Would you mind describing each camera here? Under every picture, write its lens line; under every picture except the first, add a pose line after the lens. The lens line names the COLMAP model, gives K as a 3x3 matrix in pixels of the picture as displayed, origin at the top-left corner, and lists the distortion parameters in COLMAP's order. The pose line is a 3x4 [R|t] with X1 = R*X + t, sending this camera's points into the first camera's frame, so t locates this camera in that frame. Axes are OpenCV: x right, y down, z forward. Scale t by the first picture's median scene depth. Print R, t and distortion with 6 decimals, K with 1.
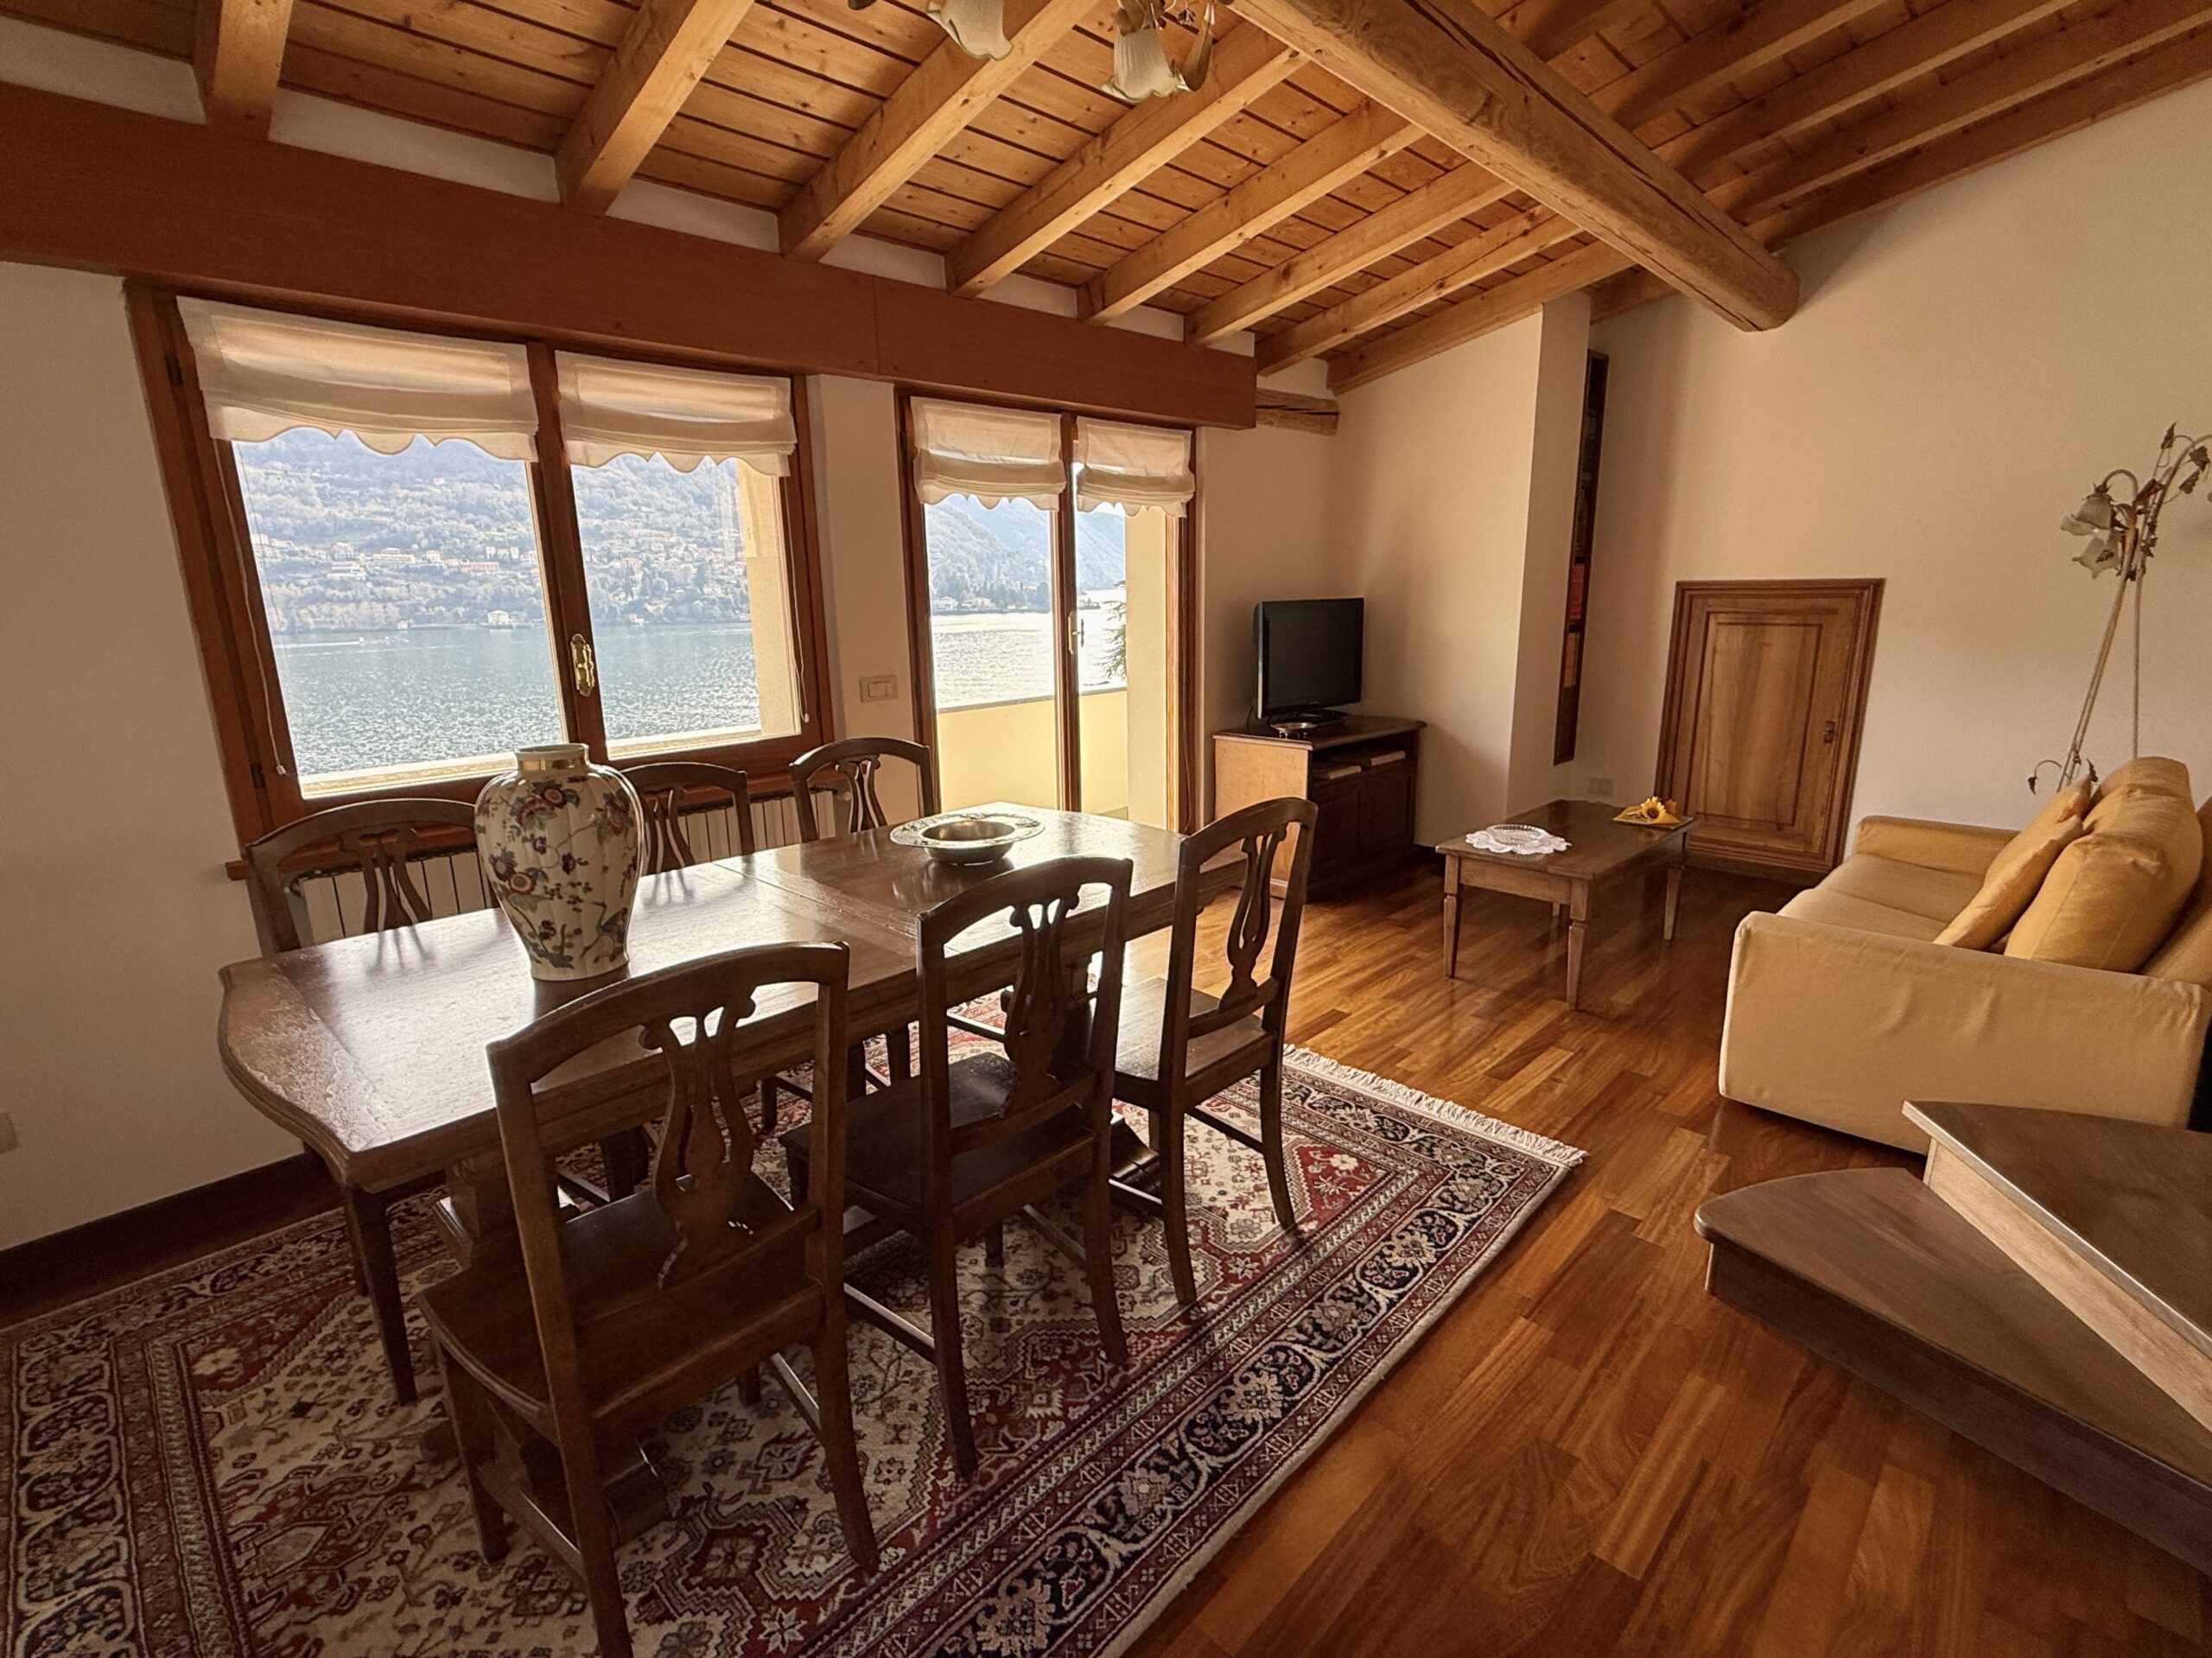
lens RADIAL K [[1052.2, 0, 1099.9], [0, 1052.2, 823.9], [0, 0, 1]] dist [0.001261, 0.000514]
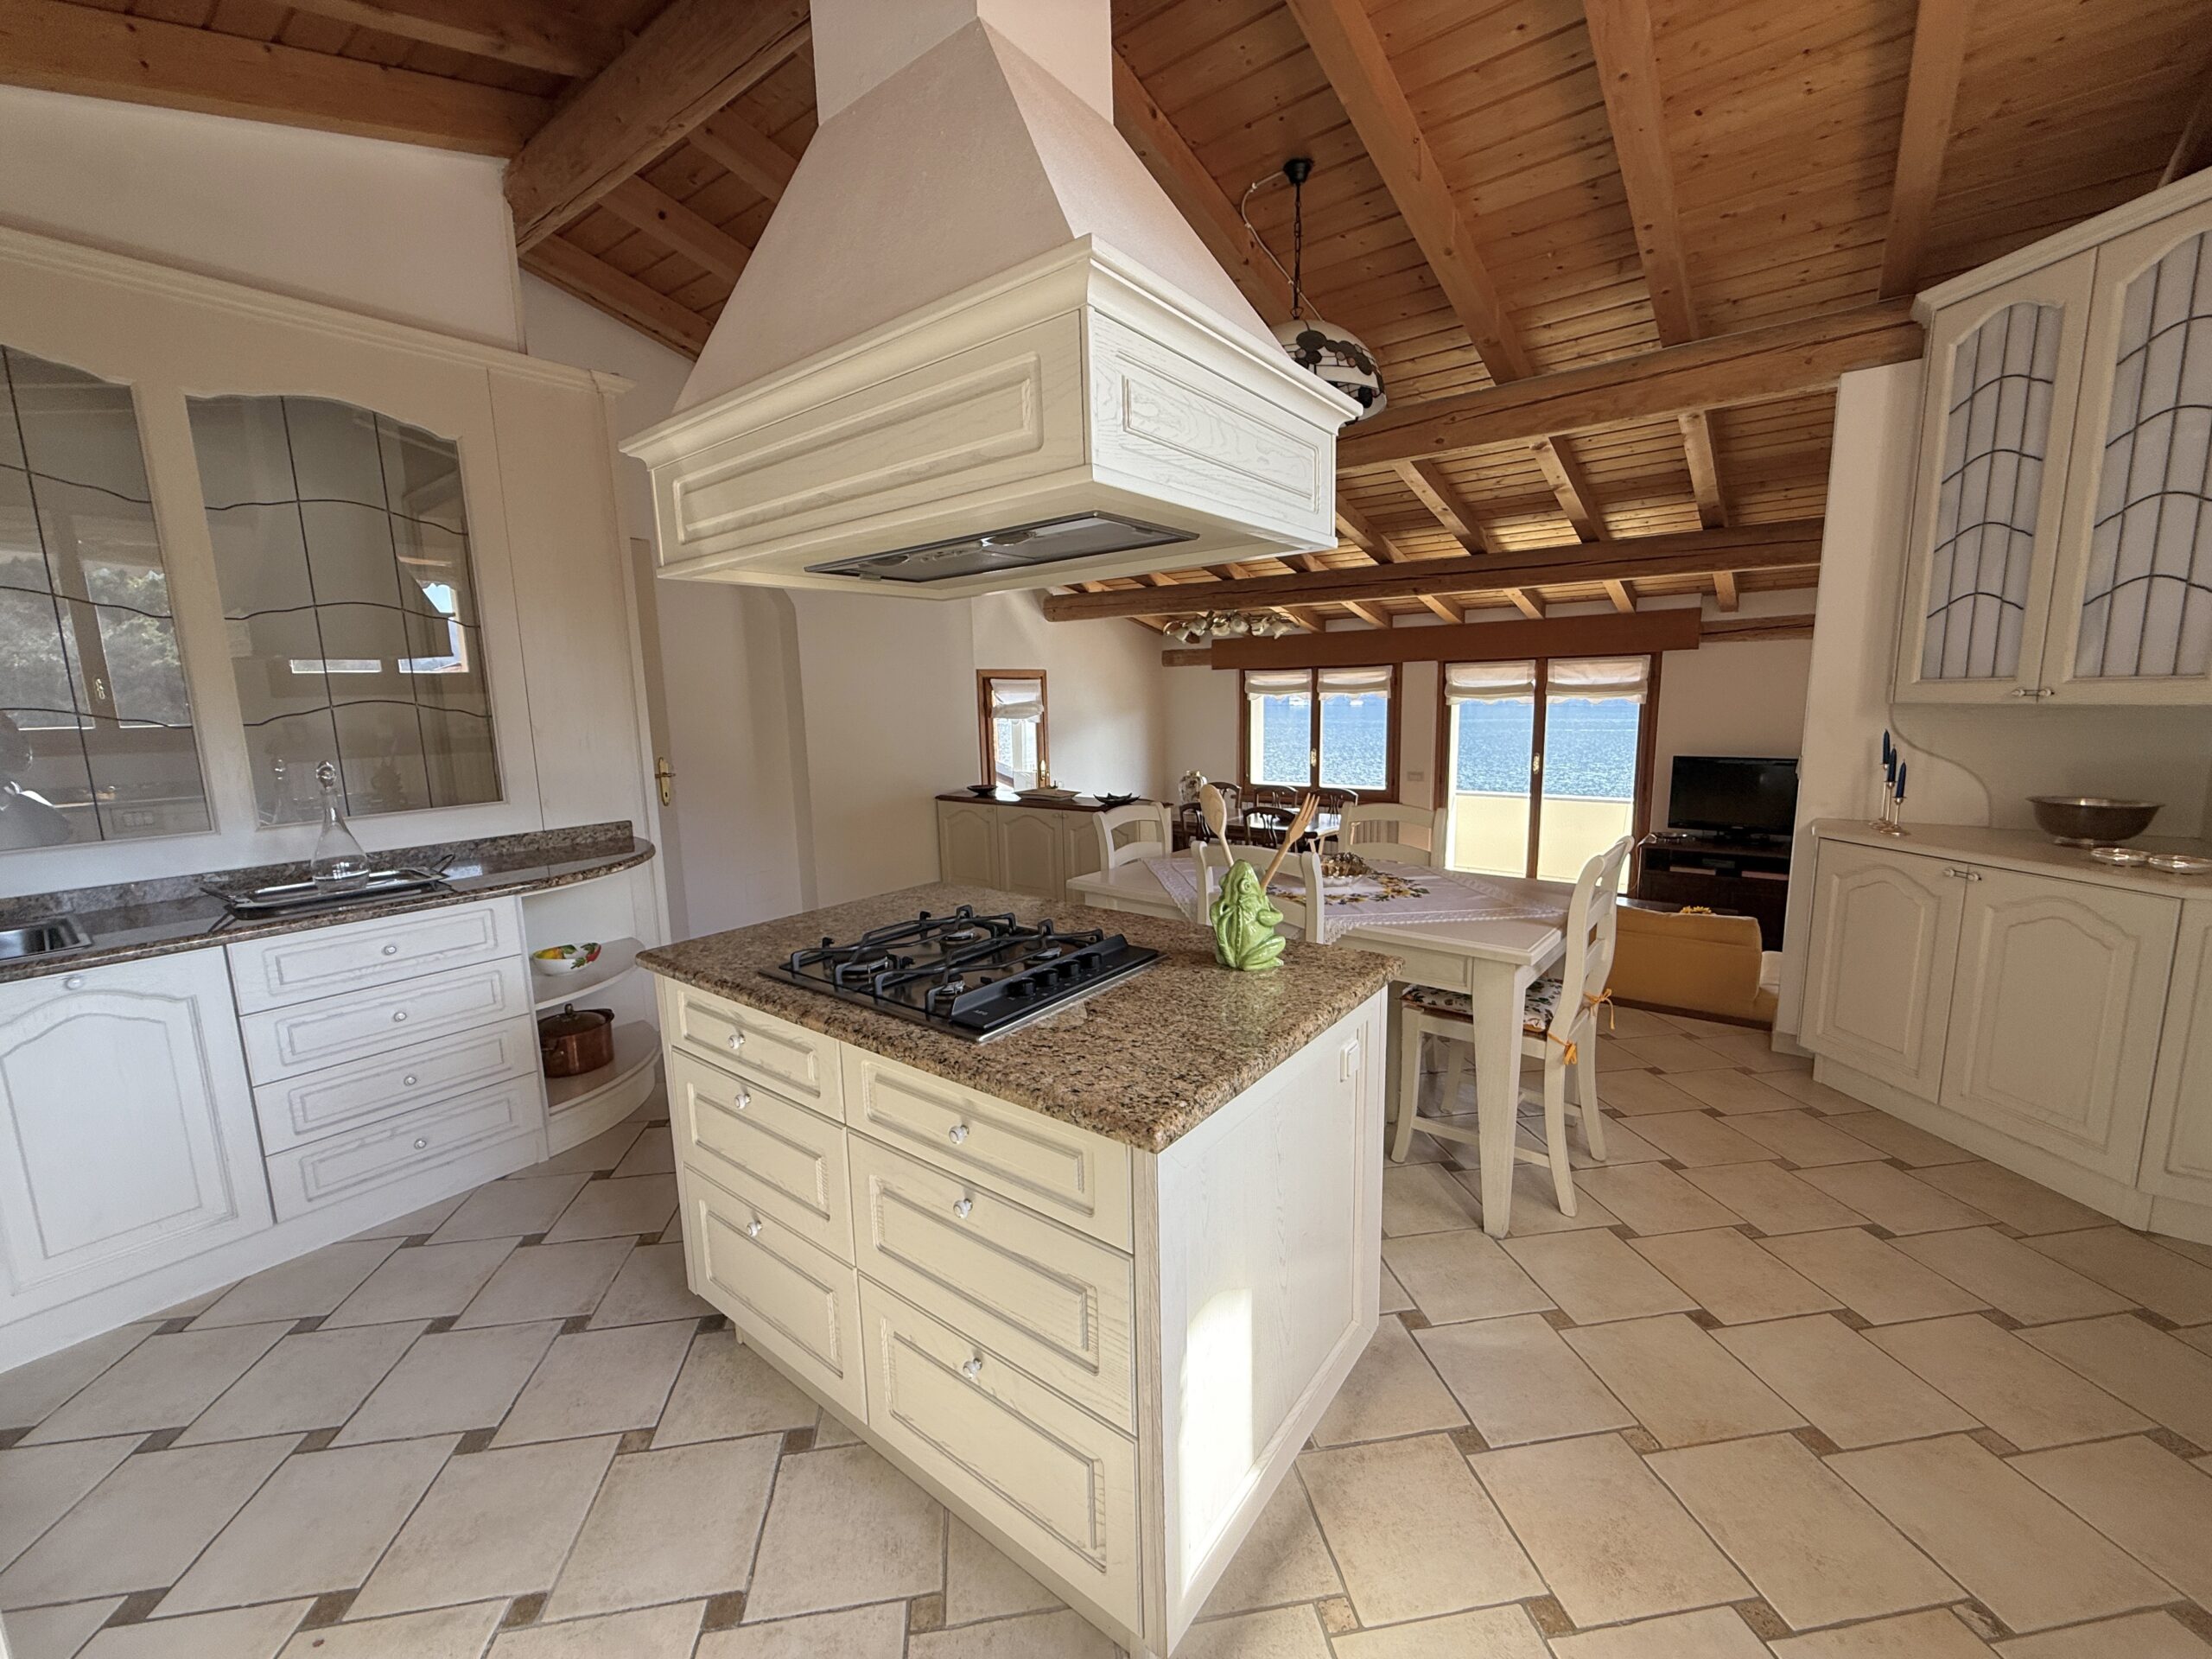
lens RADIAL K [[879.0, 0, 1102.0], [0, 879.0, 828.0], [0, 0, 1]] dist [-0.000276, 0.000468]
pose [[0.123332, 0.164412, -0.978651, 1.525406], [-0.202794, 0.969544, 0.137326, -0.124073], [0.971424, 0.181528, 0.152917, -0.036731]]
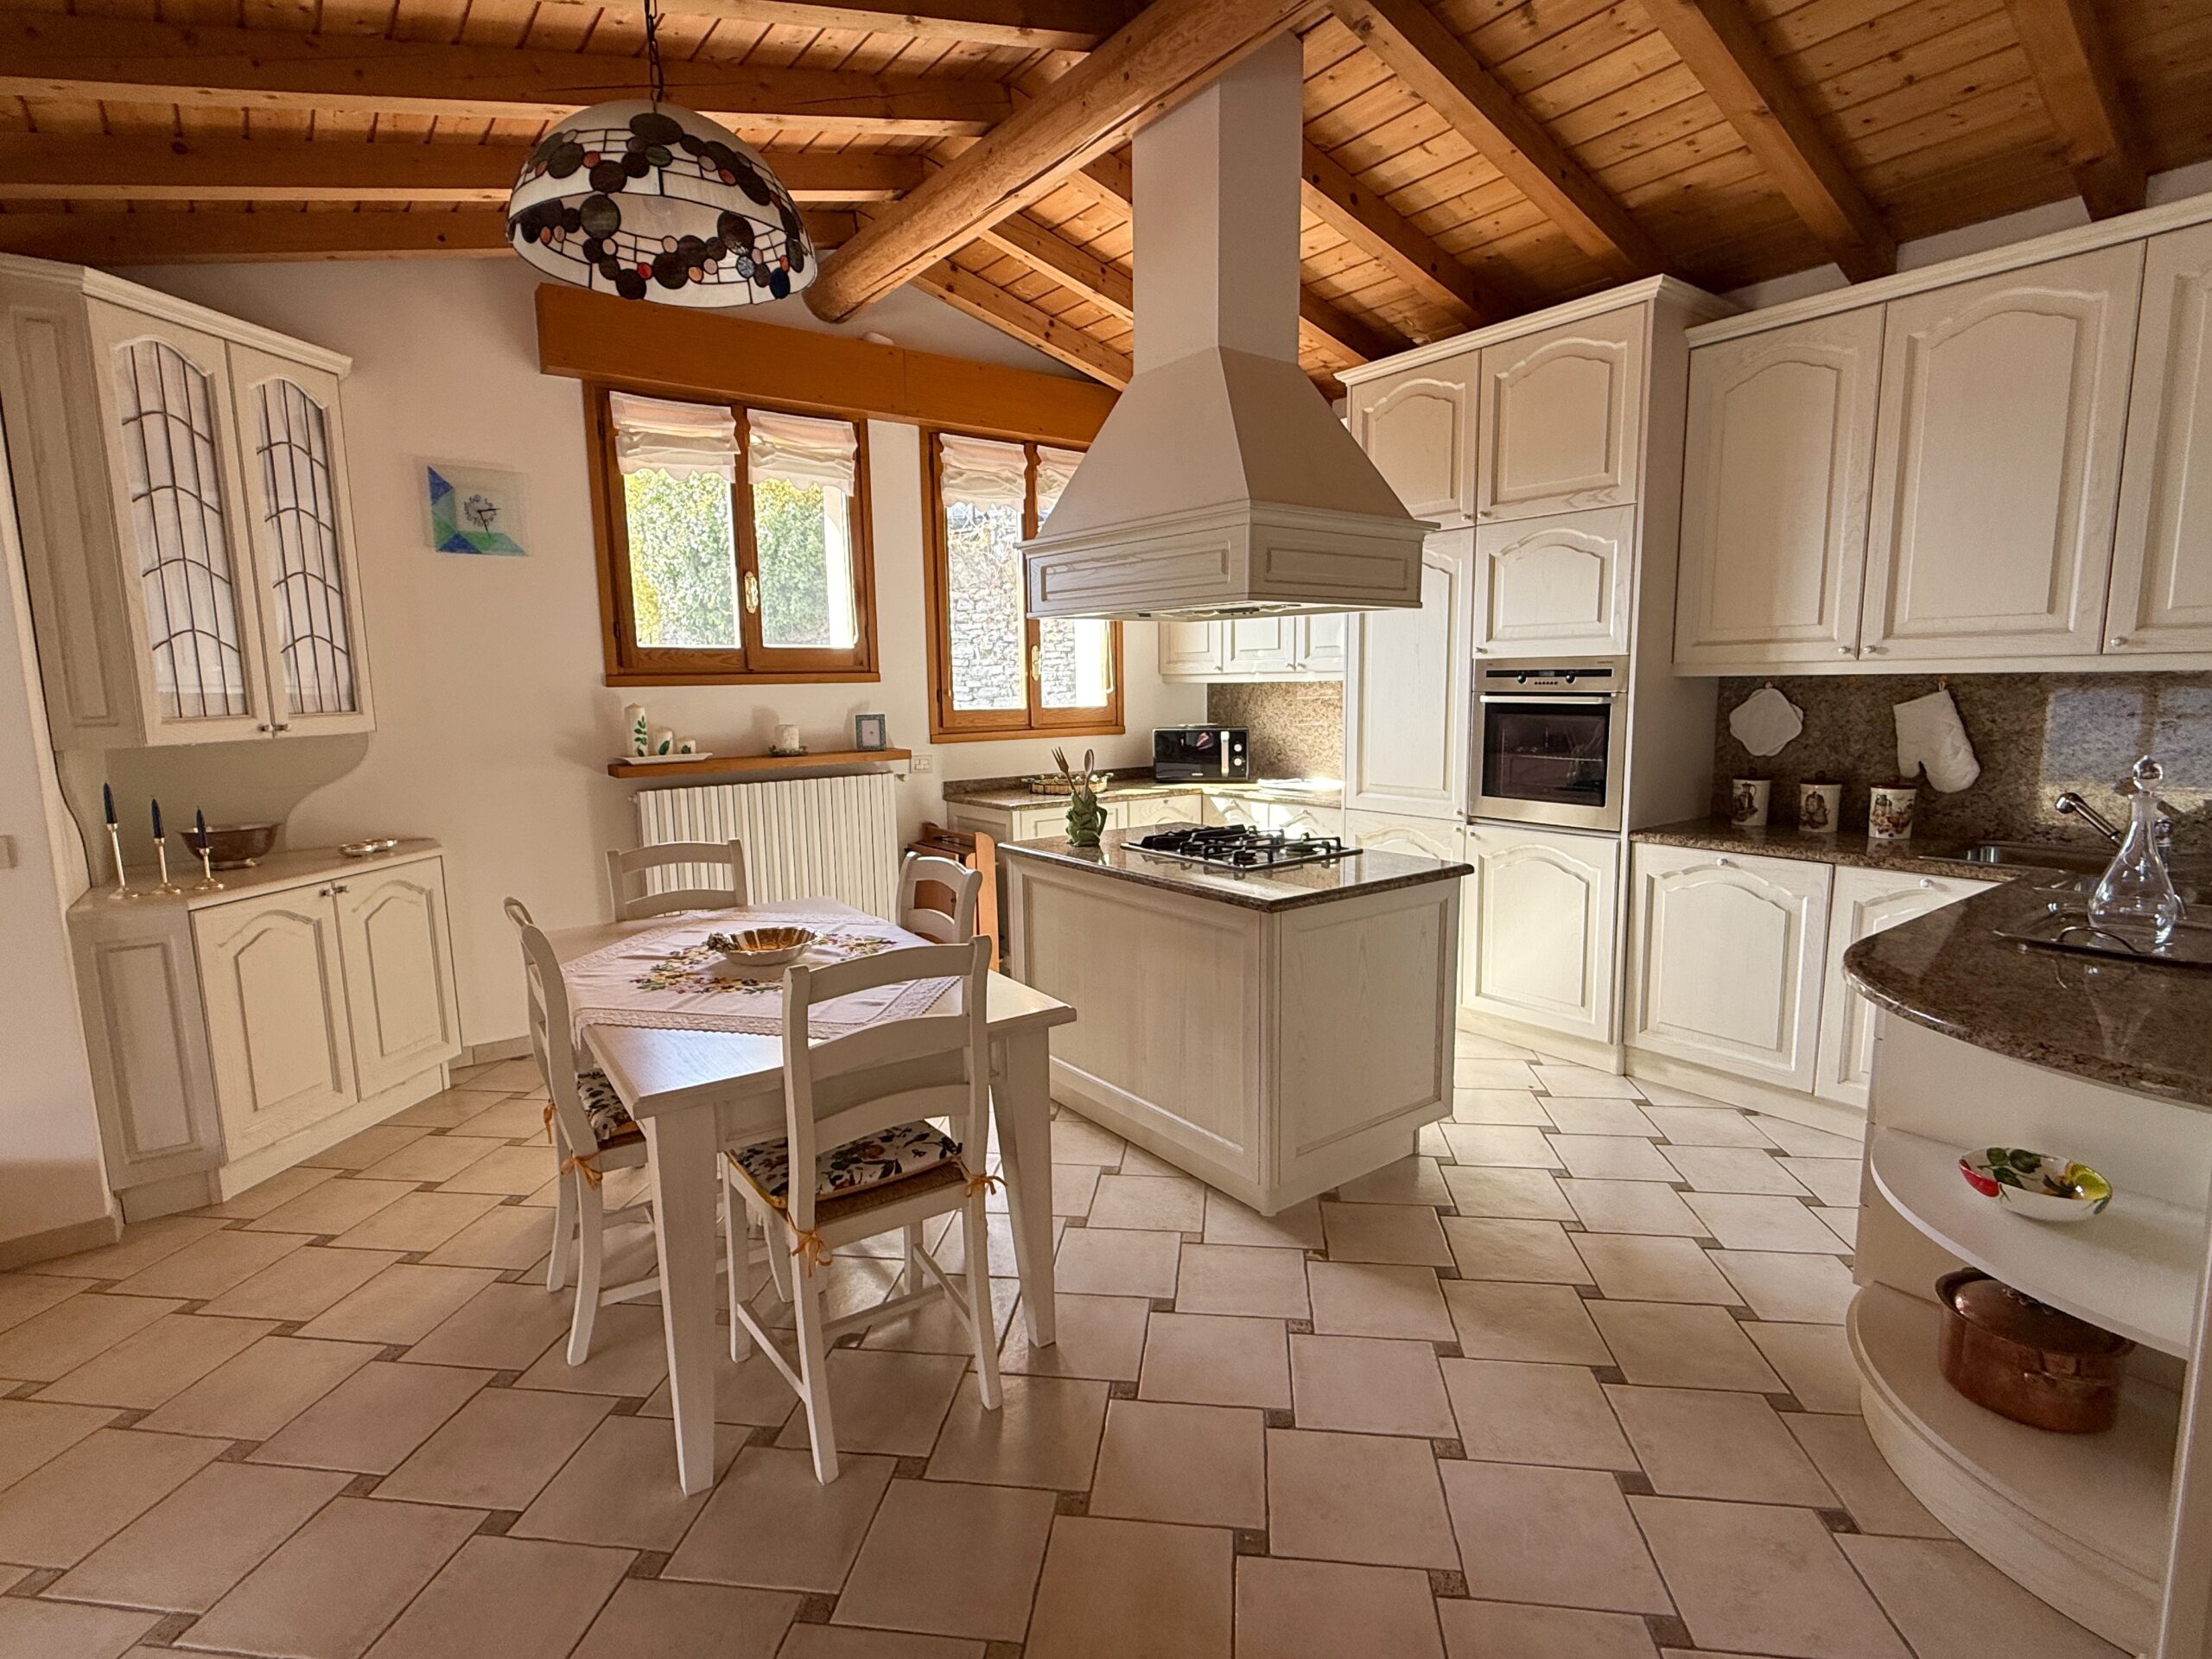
lens RADIAL K [[1076.1, 0, 1107.3], [0, 1076.1, 831.3], [0, 0, 1]] dist [0.001627, -0.000466]
pose [[0.147324, -0.125554, 0.981087, 0.329596], [0.238535, 0.967143, 0.087950, -0.106497], [-0.959894, 0.221066, 0.172432, -0.072887]]
